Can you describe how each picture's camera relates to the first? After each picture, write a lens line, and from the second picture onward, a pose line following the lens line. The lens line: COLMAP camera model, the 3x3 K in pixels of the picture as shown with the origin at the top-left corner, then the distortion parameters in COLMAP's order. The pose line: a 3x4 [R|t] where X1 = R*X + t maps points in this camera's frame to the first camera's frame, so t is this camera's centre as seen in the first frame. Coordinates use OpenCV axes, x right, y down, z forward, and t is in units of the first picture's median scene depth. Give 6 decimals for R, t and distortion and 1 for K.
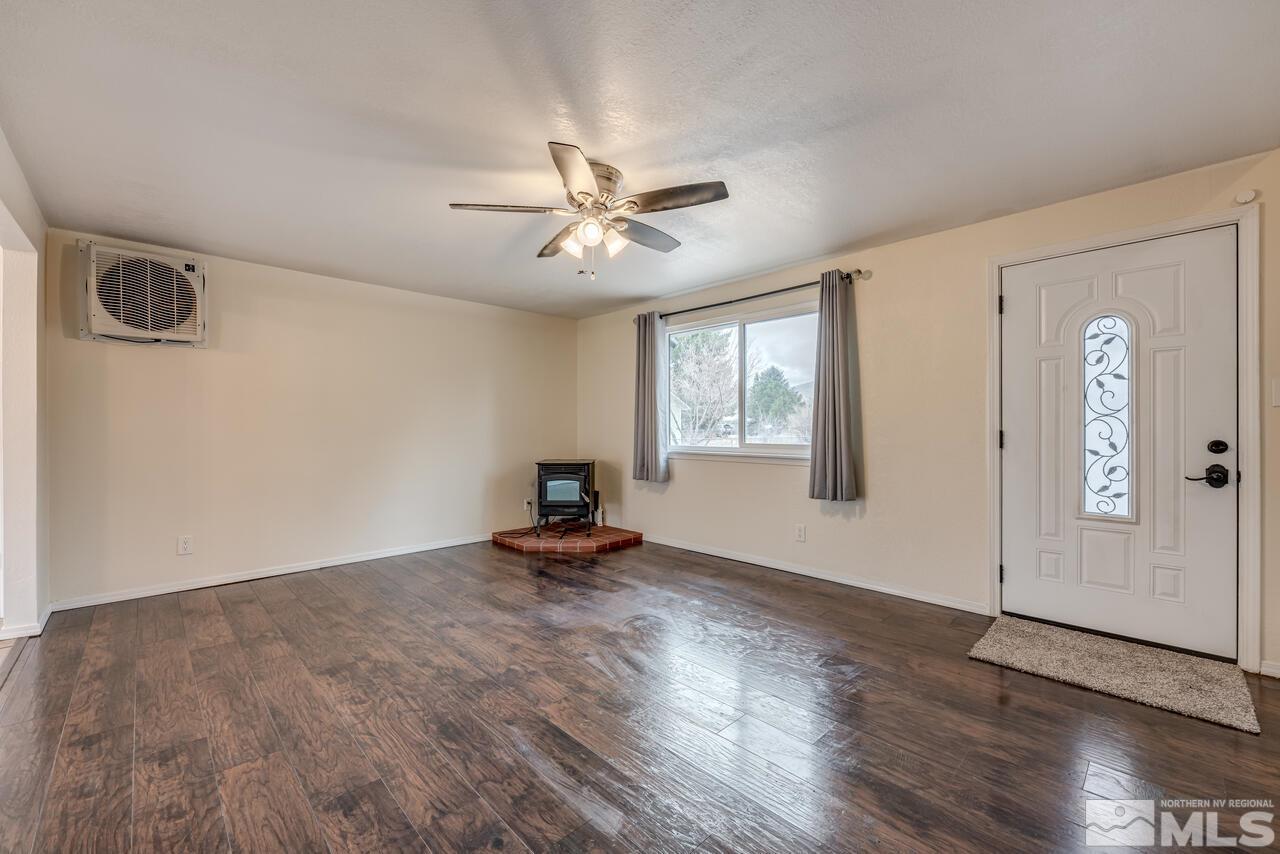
lens RADIAL K [[518.2, 0, 643.3], [0, 518.2, 431.7], [0, 0, 1]] dist [-0.001019, -0.000230]
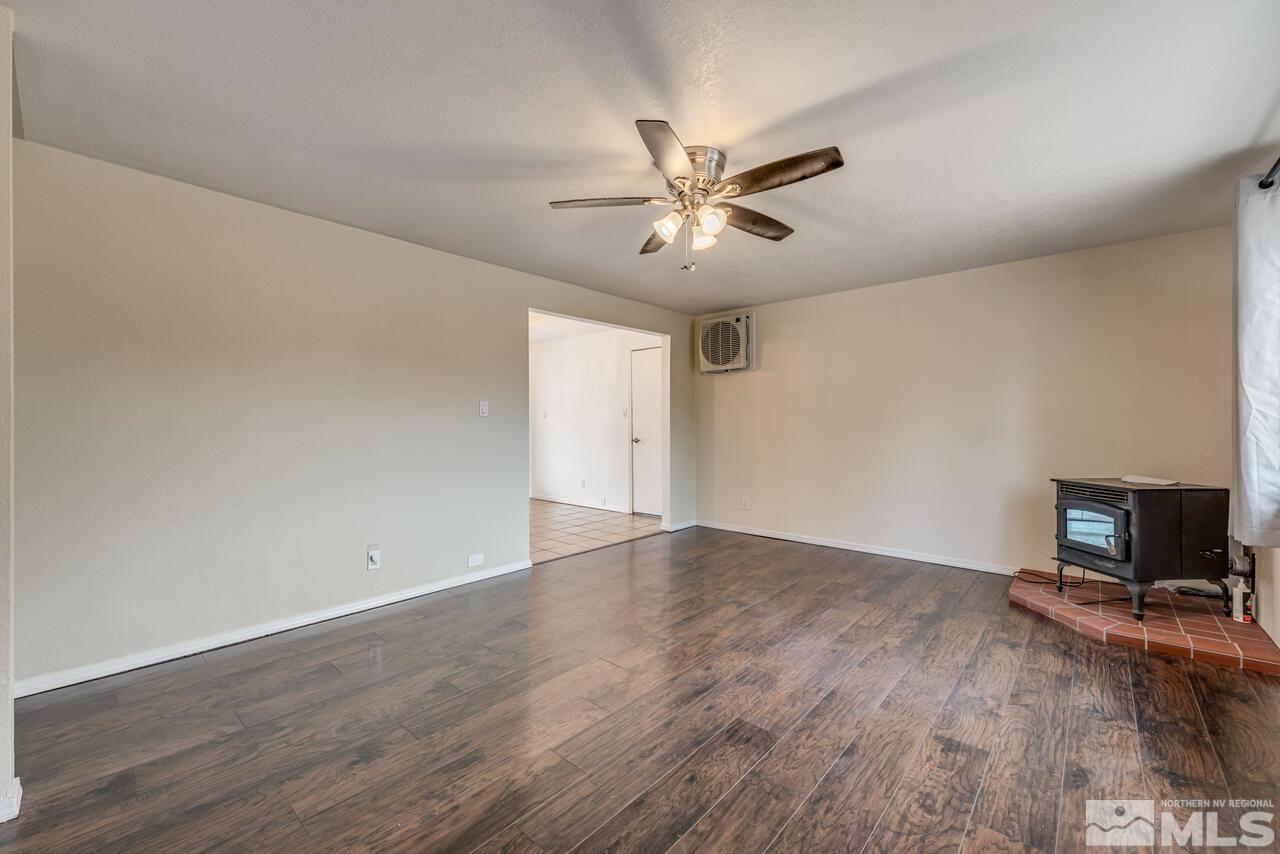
lens RADIAL K [[511.5, 0, 640.0], [0, 511.5, 427.0], [0, 0, 1]] dist [0.000796, -0.000072]
pose [[0.063122, -0.004047, -0.997998, 0.603997], [-0.014744, 0.999879, -0.004988, 0.008318], [0.997897, 0.015029, 0.063055, 0.631123]]
